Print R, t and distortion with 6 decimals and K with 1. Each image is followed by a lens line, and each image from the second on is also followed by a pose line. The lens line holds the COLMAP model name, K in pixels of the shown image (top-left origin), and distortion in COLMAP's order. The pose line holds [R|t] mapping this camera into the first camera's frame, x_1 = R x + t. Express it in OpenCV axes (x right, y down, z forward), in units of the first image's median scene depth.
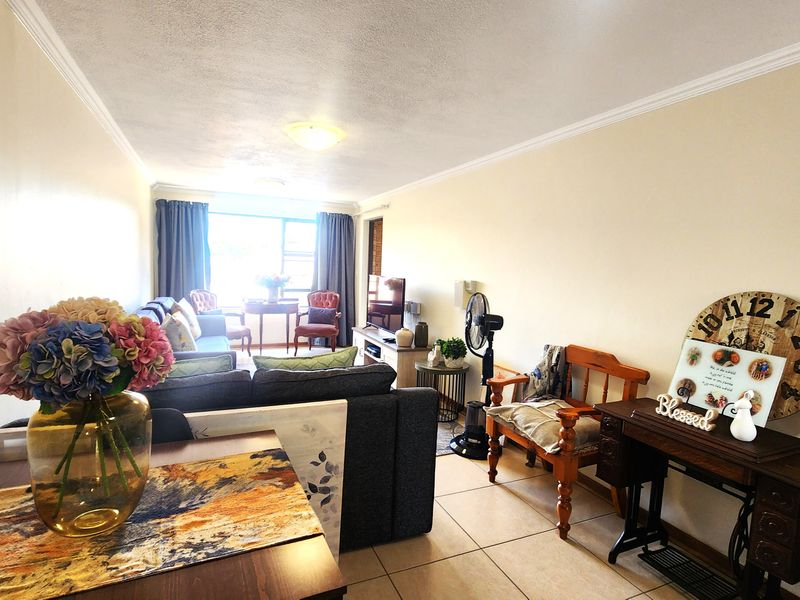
lens RADIAL K [[425.5, 0, 400.0], [0, 425.5, 300.0], [0, 0, 1]] dist [0.005208, 0.000859]
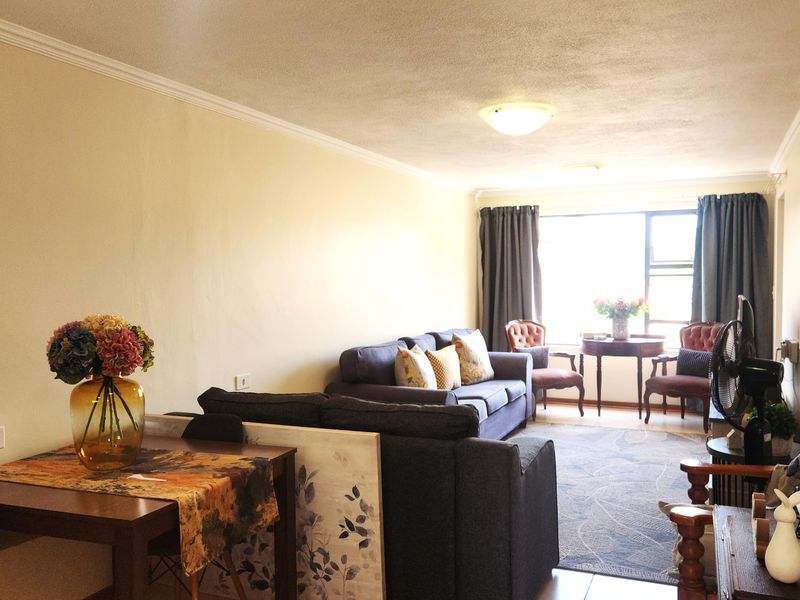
lens RADIAL K [[668.2, 0, 400.0], [0, 668.2, 300.0], [0, 0, 1]] dist [0.069684, -0.005718]
pose [[0.711204, -0.020054, -0.702699, 0.222155], [-0.022052, 0.998465, -0.050814, 0.005513], [0.702639, 0.051635, 0.709670, 0.001488]]
